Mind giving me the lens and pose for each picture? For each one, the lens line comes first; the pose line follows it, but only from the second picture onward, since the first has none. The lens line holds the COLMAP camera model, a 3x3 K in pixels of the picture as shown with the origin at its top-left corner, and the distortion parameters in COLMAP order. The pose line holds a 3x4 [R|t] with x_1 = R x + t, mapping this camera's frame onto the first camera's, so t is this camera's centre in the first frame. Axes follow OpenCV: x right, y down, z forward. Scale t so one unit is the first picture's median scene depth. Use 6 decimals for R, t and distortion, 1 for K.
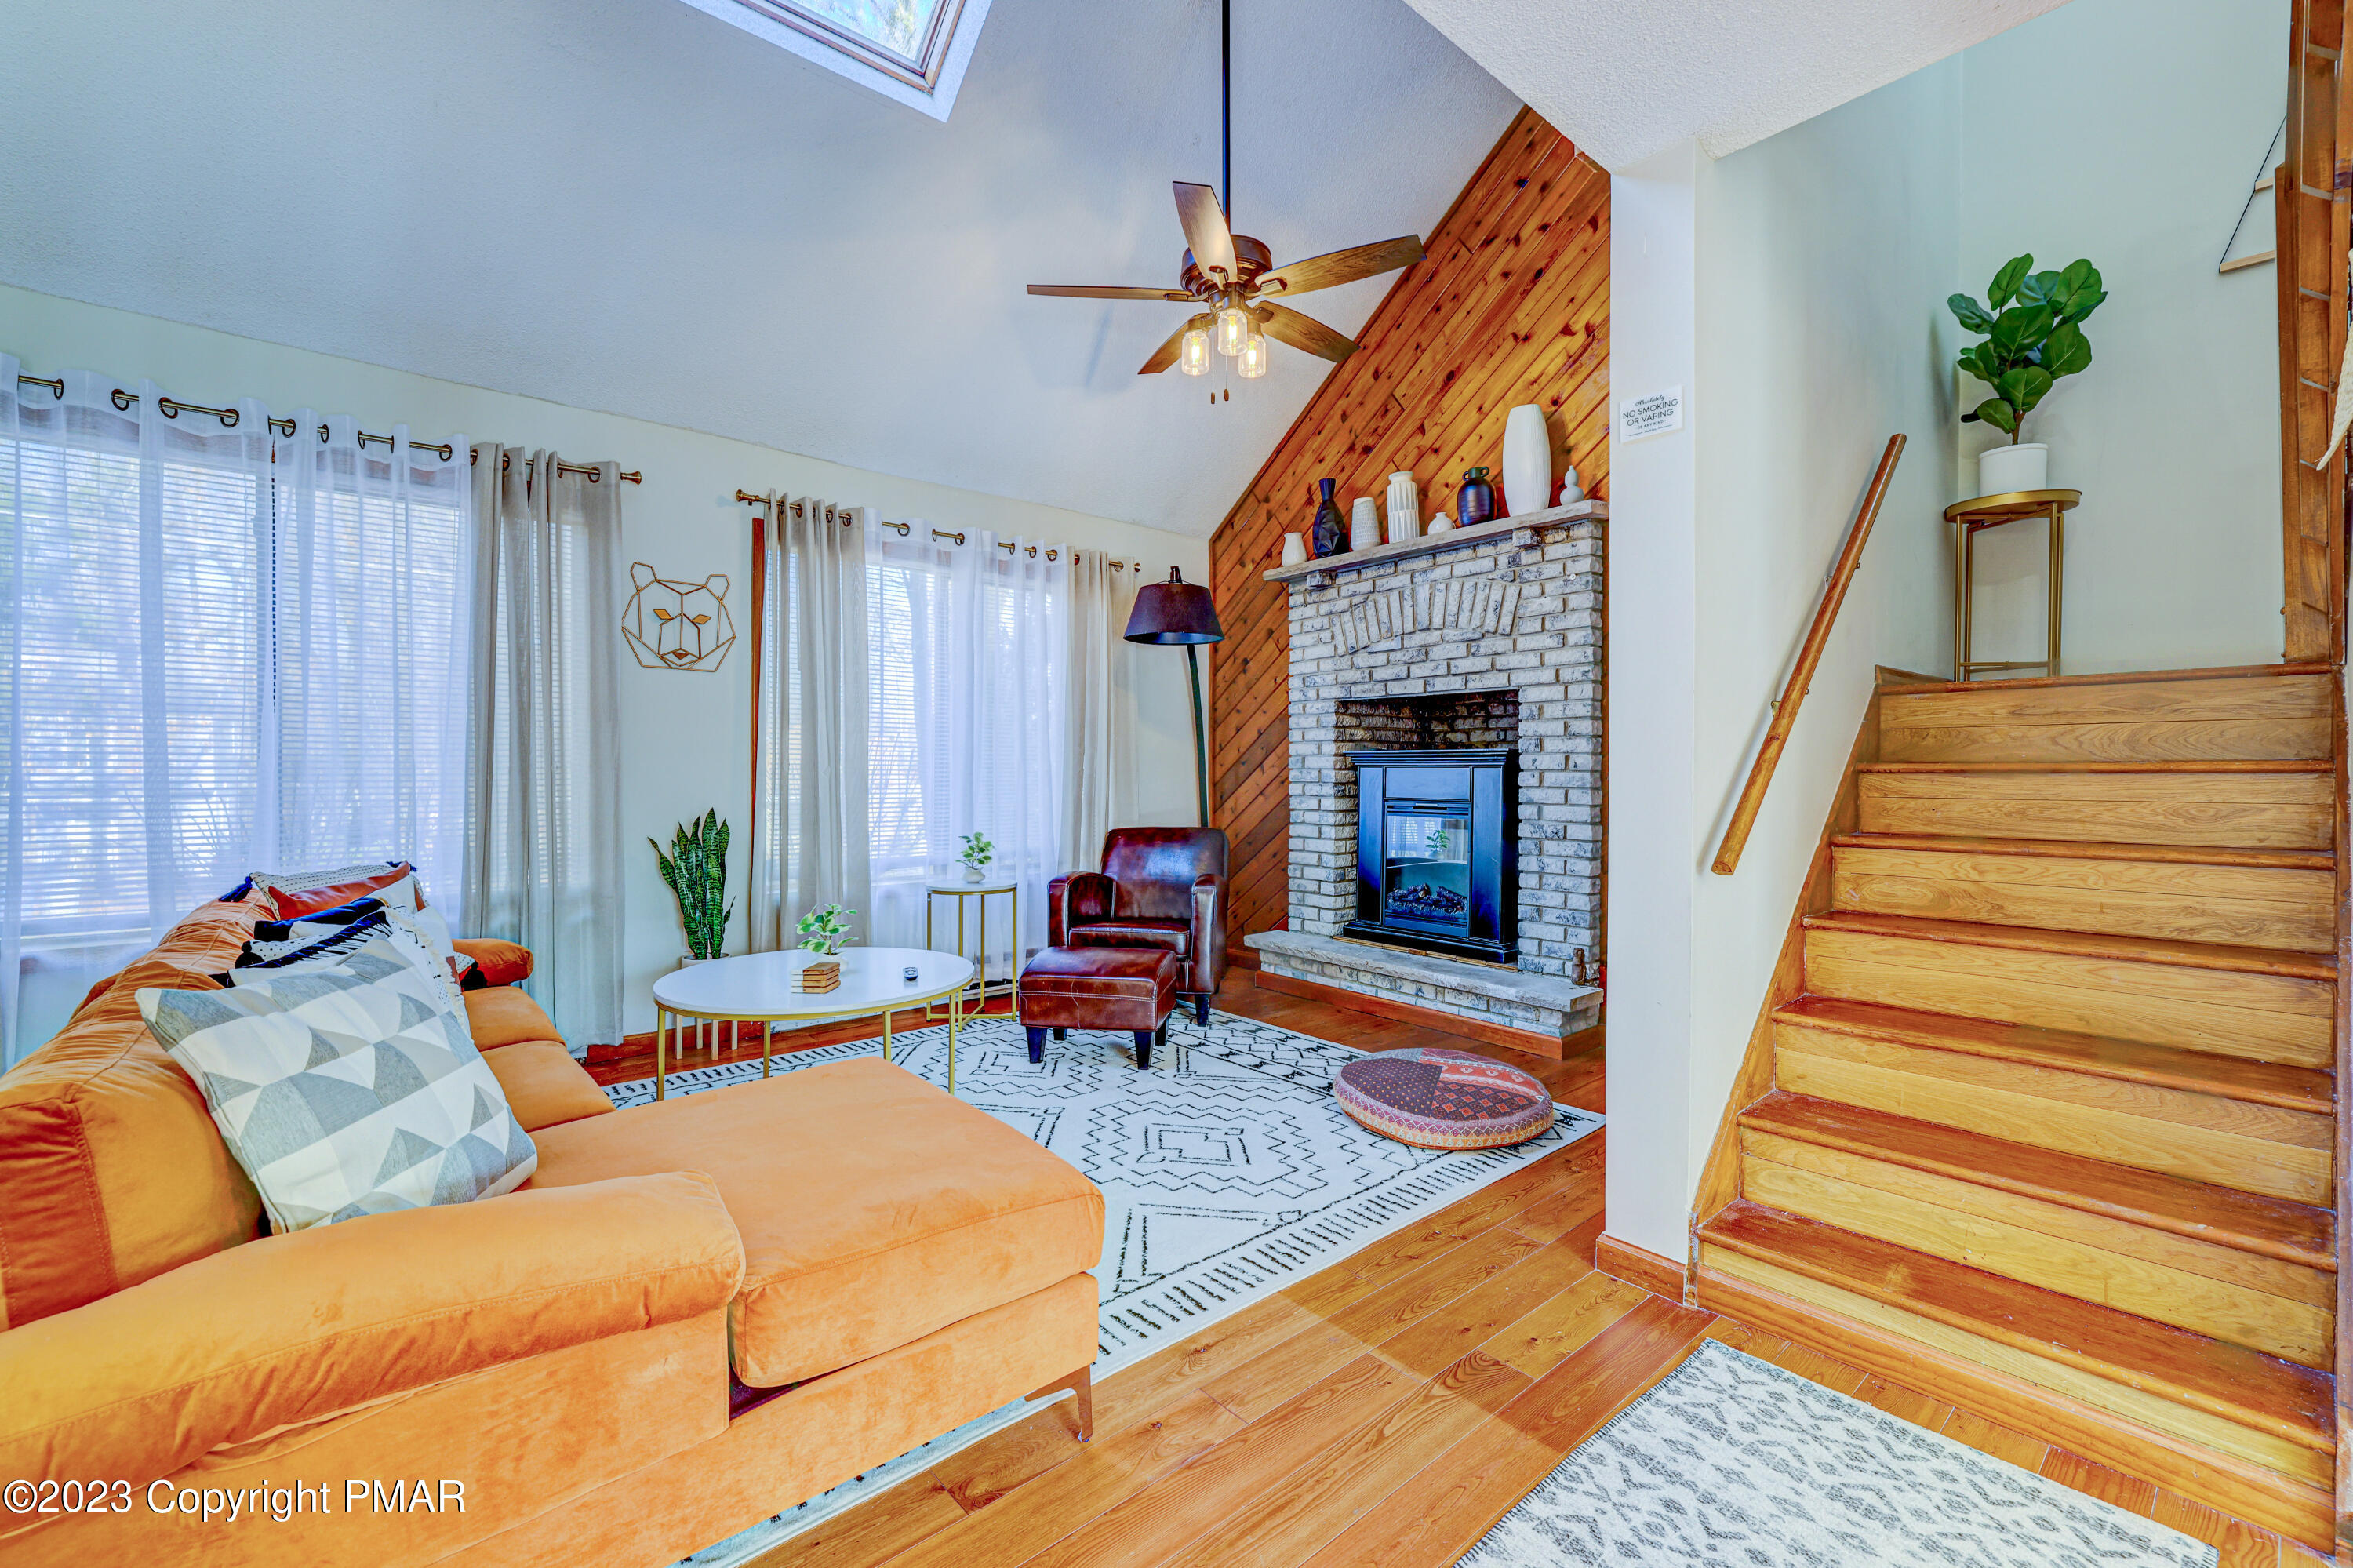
lens RADIAL K [[995.5, 0, 1163.1], [0, 995.5, 775.7], [0, 0, 1]] dist [0.003553, -0.002036]
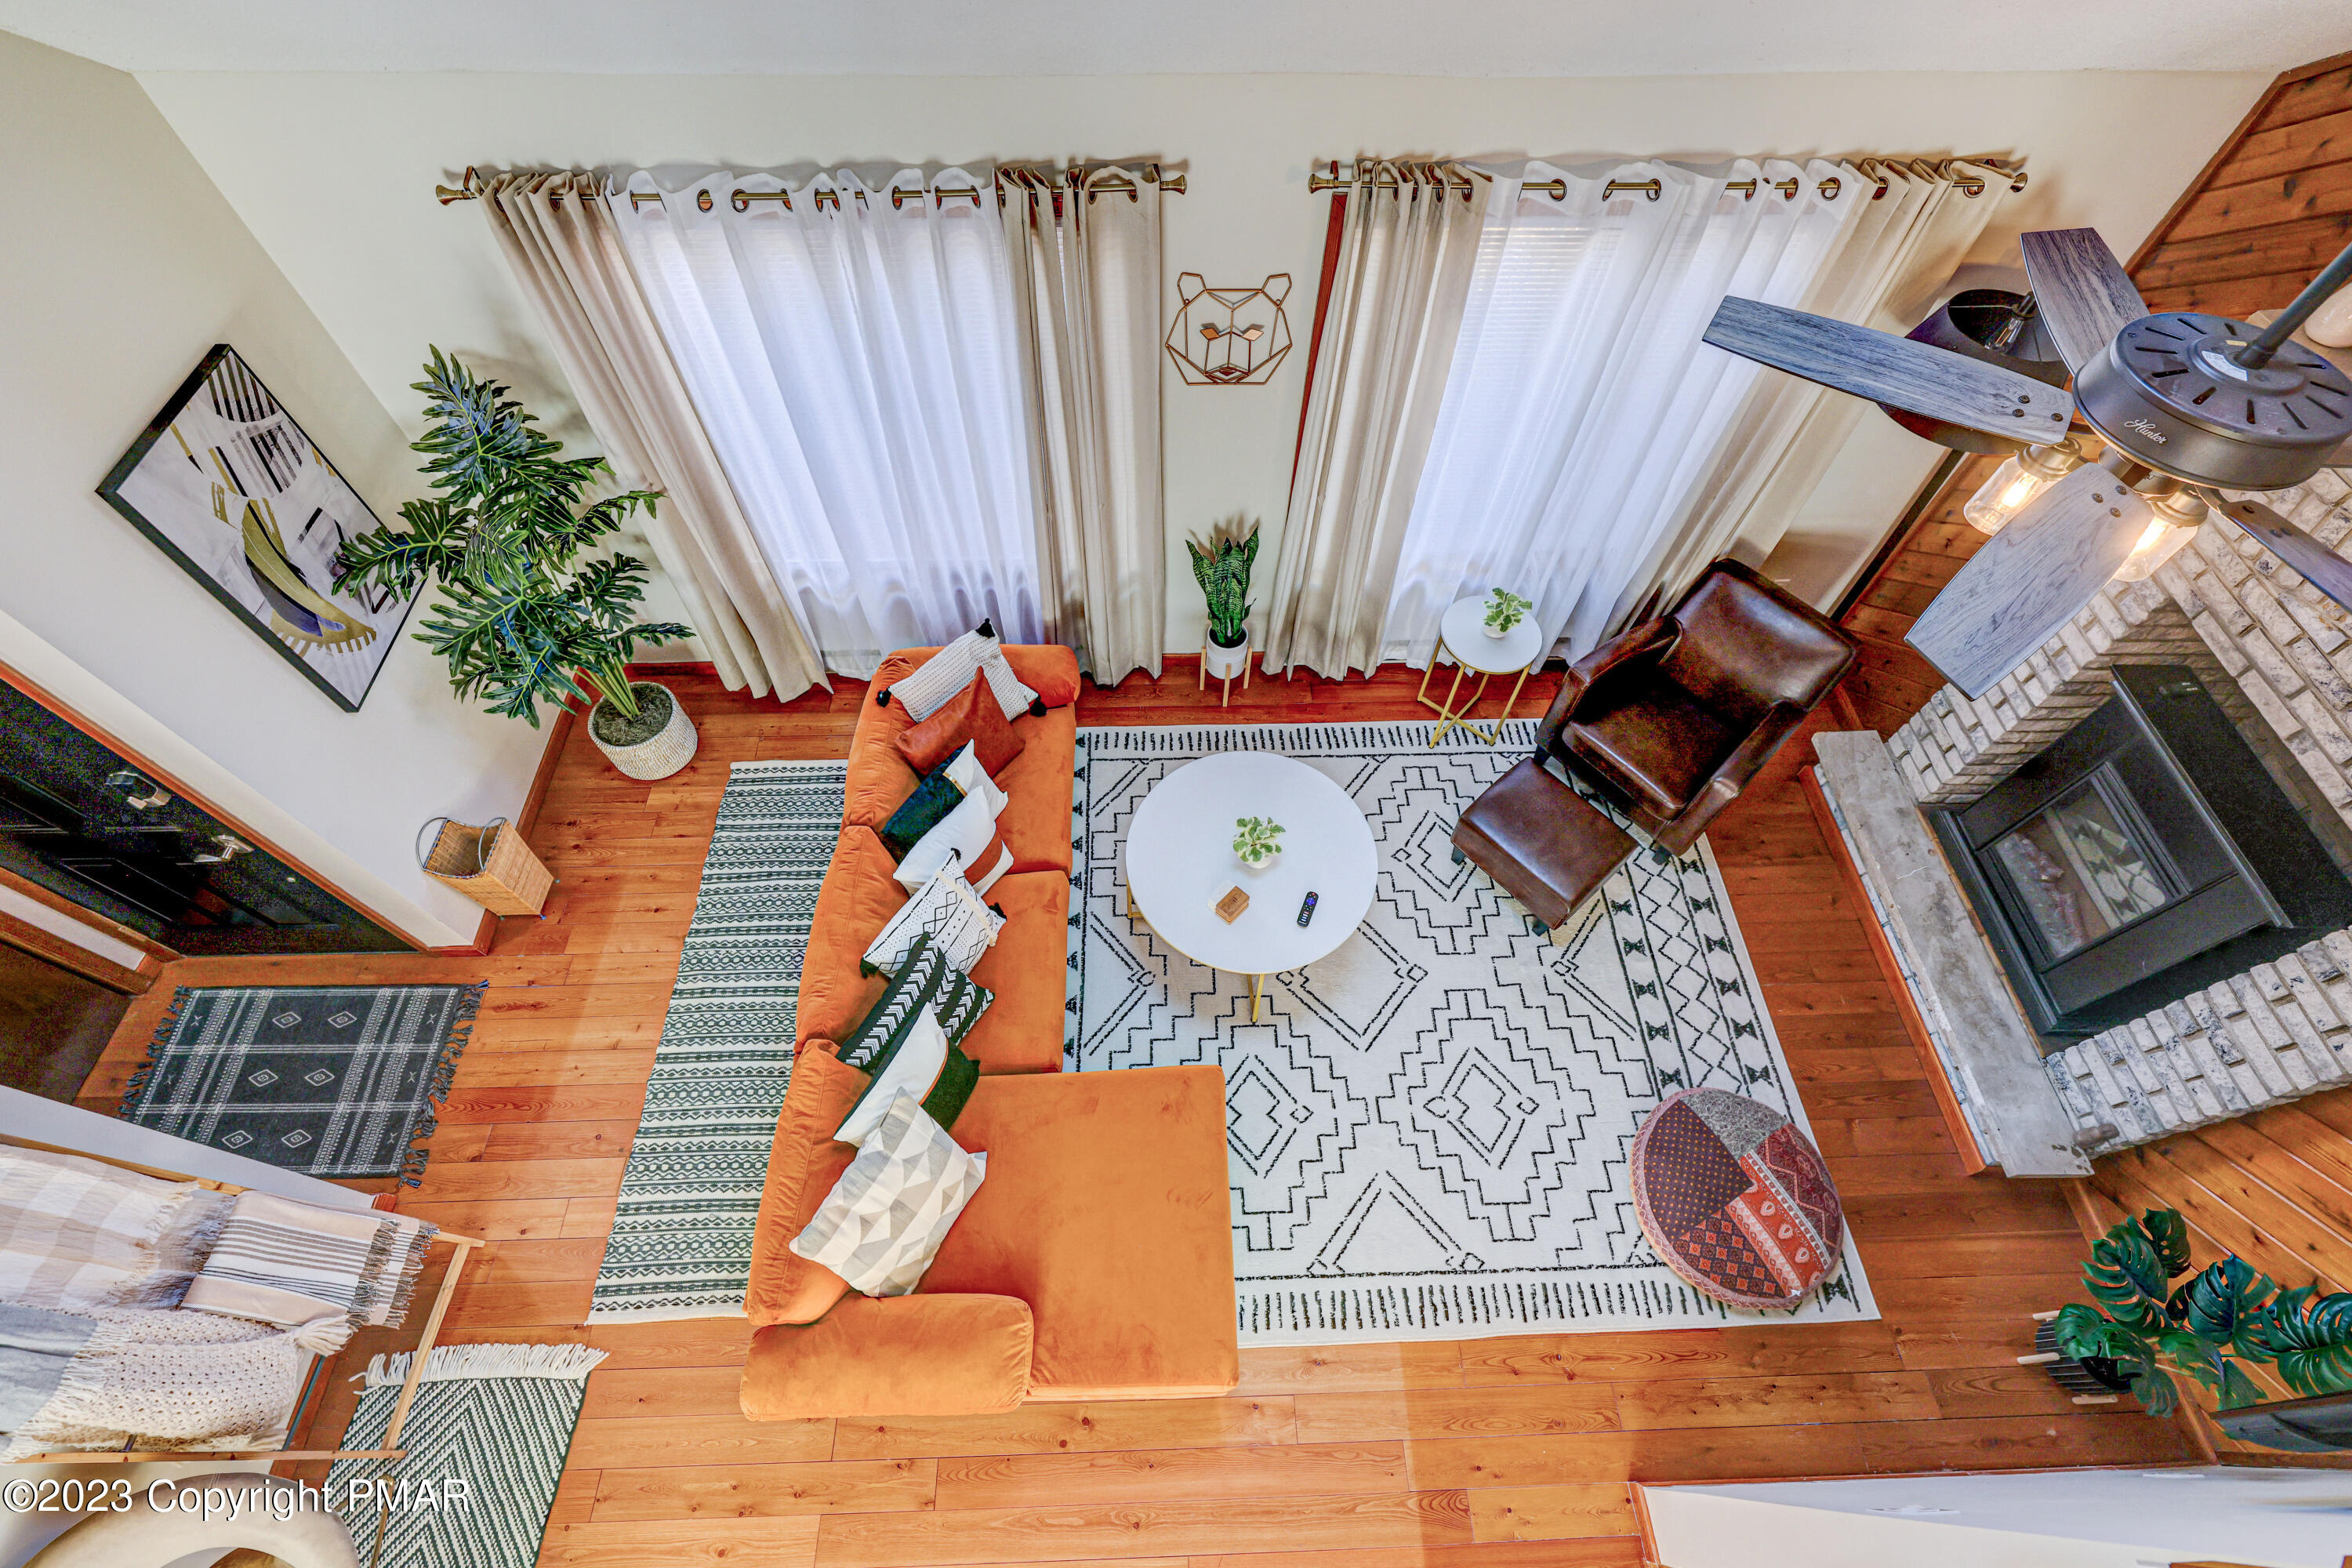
lens RADIAL K [[995.0, 0, 1174.0], [0, 995.0, 756.0], [0, 0, 1]] dist [0.003553, -0.002036]
pose [[0.778653, 0.523395, -0.346059, -0.047451], [-0.012110, 0.563961, 0.825712, -0.629473], [0.627337, -0.638753, 0.445469, 0.353574]]
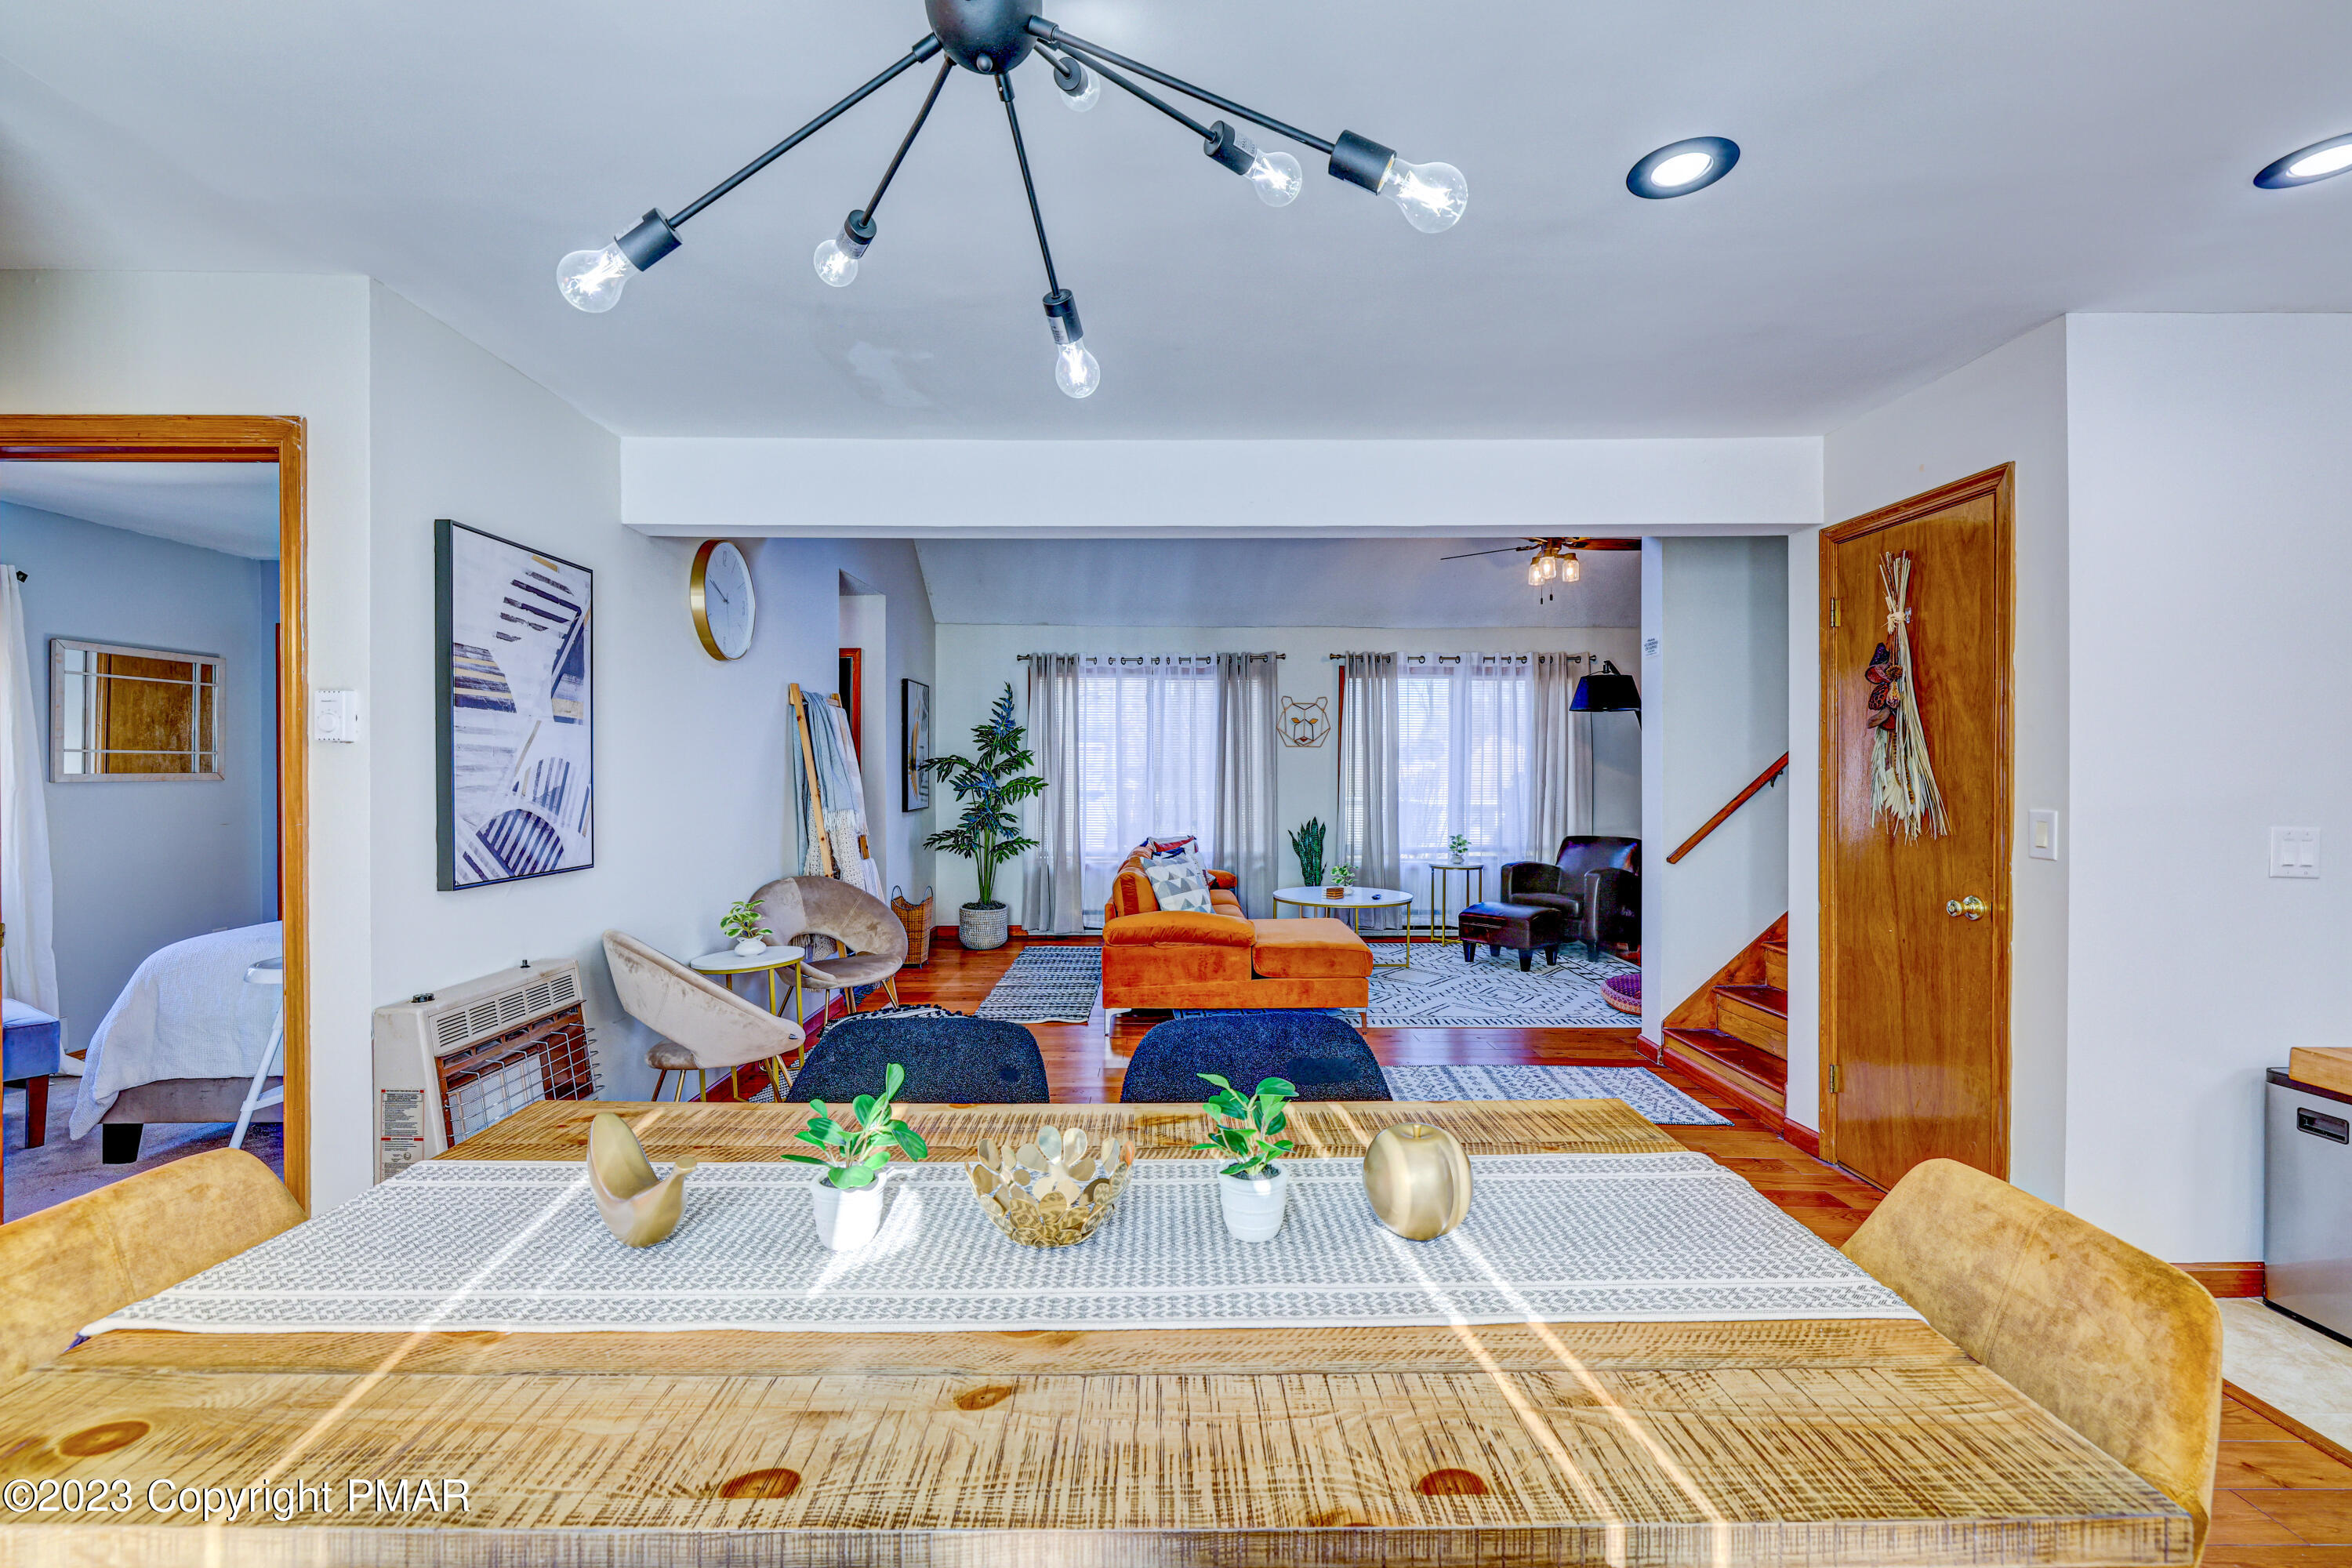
lens RADIAL K [[995.0, 0, 1167.5], [0, 995.0, 766.7], [0, 0, 1]] dist [0.003553, -0.002036]
pose [[0.768854, -0.004964, -0.639405, 0.557866], [-0.003107, 0.999929, -0.011499, -0.040511], [0.639417, 0.010828, 0.768784, -0.680612]]
